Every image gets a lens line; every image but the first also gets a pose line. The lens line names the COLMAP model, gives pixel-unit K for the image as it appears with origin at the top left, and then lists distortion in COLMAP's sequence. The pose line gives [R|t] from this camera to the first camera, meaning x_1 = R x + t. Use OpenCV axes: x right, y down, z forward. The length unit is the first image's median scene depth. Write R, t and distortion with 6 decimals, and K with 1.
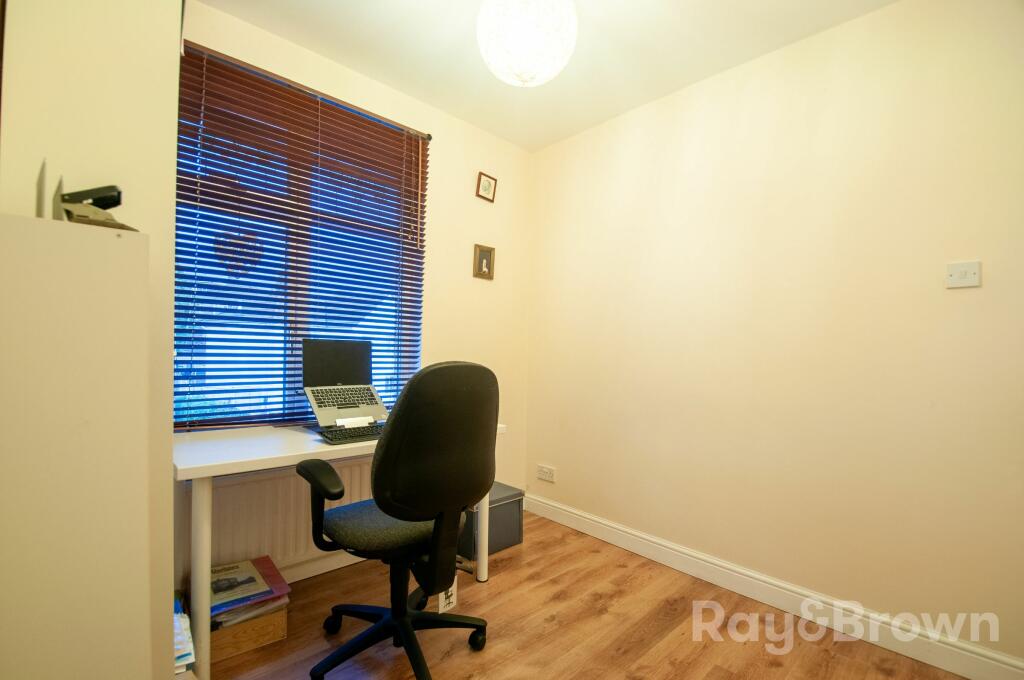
lens RADIAL K [[422.6, 0, 512.0], [0, 422.6, 340.0], [0, 0, 1]] dist [-0.000817, -0.000122]
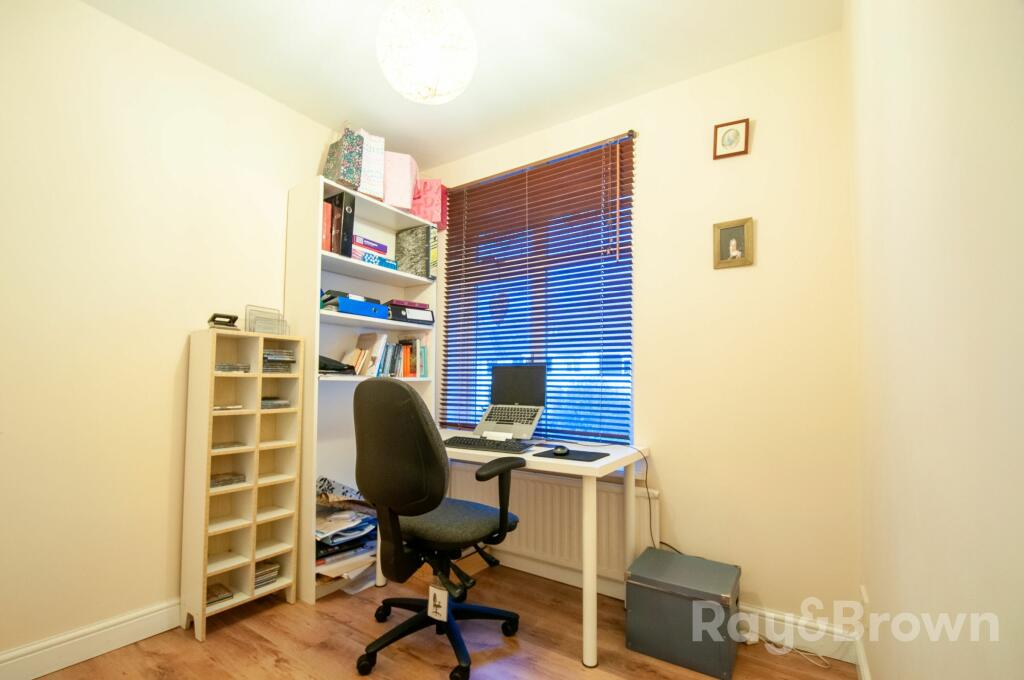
lens RADIAL K [[450.5, 0, 515.5], [0, 450.5, 331.2], [0, 0, 1]] dist [-0.000151, -0.000074]
pose [[0.244899, -0.115376, -0.962659, 0.631050], [0.035266, 0.993297, -0.110077, 0.032895], [0.968907, -0.006991, 0.247326, 0.541452]]
